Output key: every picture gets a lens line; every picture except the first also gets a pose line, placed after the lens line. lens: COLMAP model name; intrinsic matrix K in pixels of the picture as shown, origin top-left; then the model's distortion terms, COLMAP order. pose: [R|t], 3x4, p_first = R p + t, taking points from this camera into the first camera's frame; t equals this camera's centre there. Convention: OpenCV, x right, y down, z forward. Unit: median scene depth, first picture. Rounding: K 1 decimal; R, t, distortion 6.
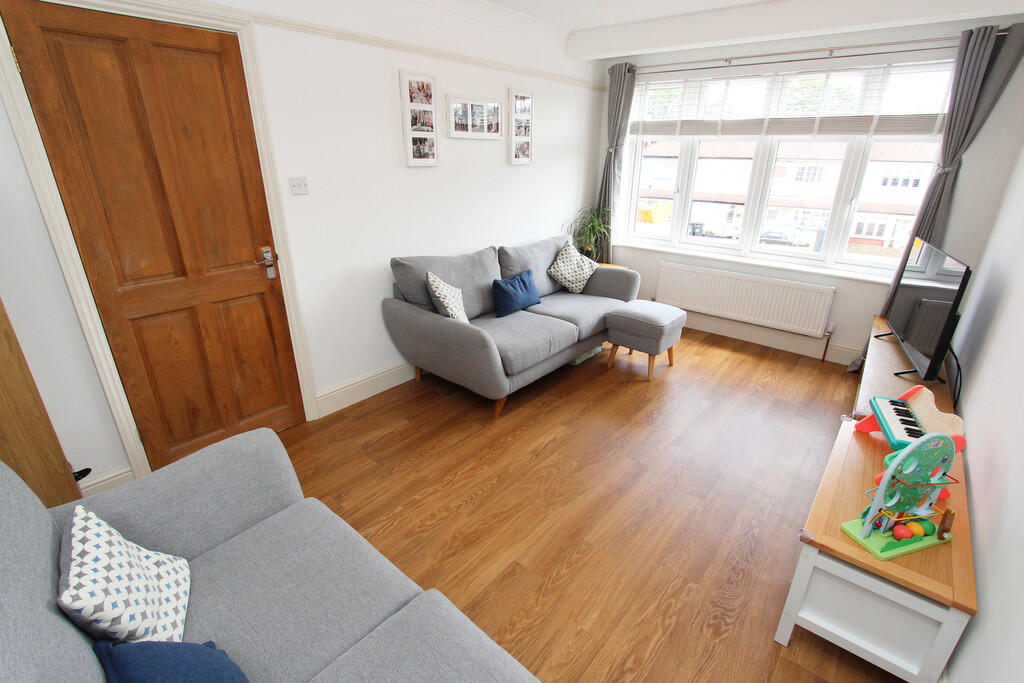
lens RADIAL K [[462.1, 0, 515.4], [0, 462.1, 352.7], [0, 0, 1]] dist [-0.041176, 0.000063]
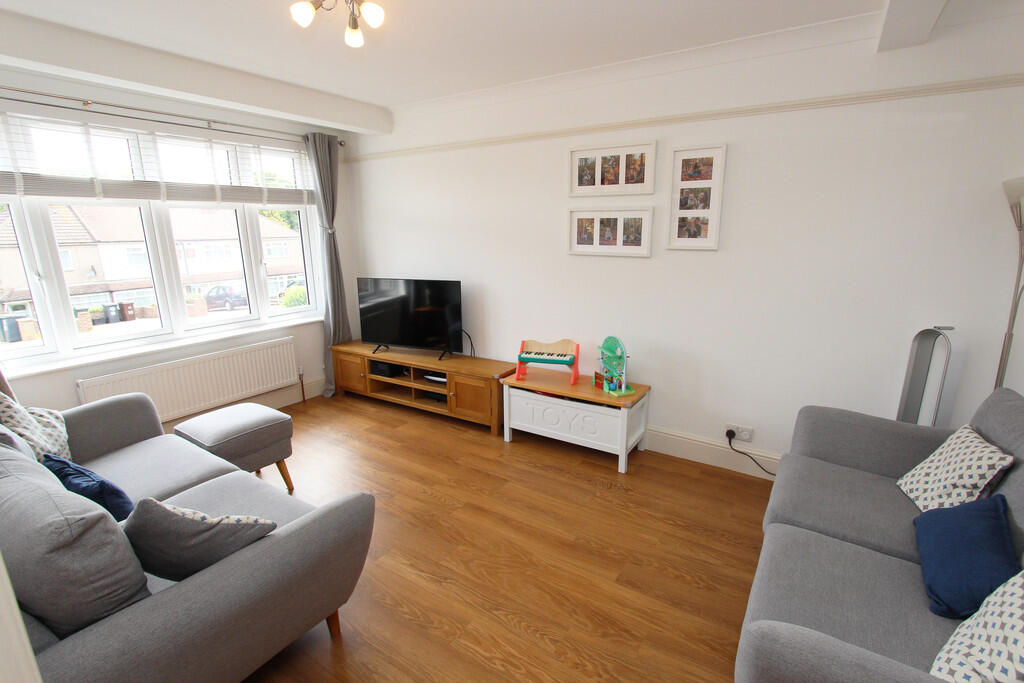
lens RADIAL K [[476.7, 0, 512.0], [0, 476.7, 341.5], [0, 0, 1]] dist [-0.002455, 0.000129]
pose [[-0.116735, -0.236114, 0.964688, -0.576863], [0.390995, 0.881963, 0.263180, -0.272461], [-0.912960, 0.407911, -0.010637, 0.625621]]
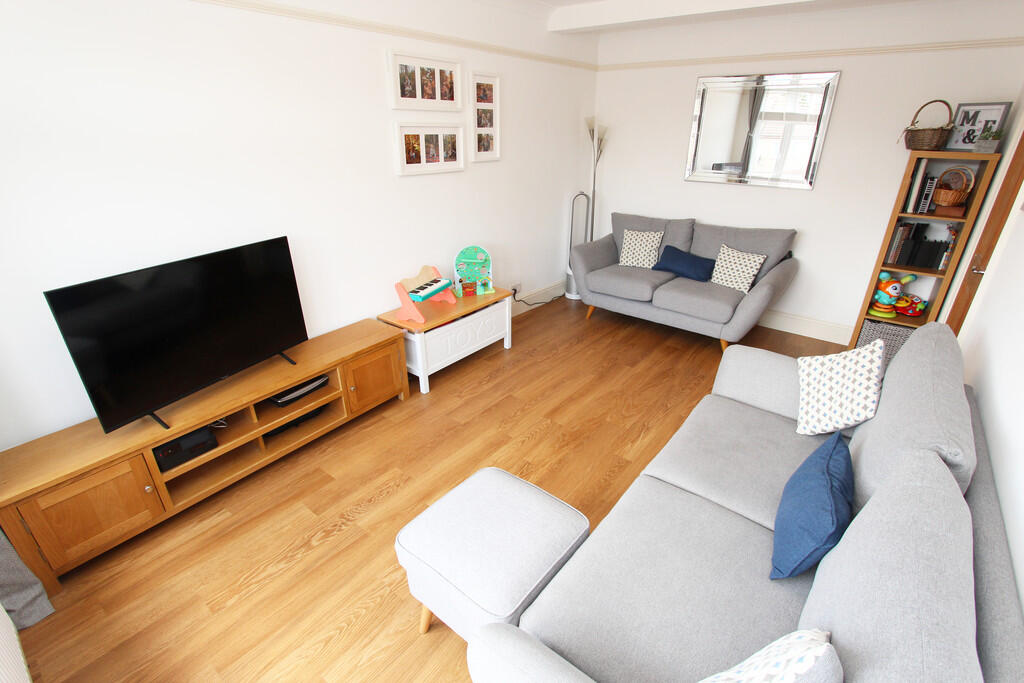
lens RADIAL K [[476.7, 0, 512.0], [0, 476.7, 341.5], [0, 0, 1]] dist [-0.002455, 0.000129]
pose [[-0.999677, 0.008662, -0.023908, 0.325173], [-0.011580, 0.681984, 0.731275, -0.615051], [0.022639, 0.731316, -0.681663, 1.371271]]
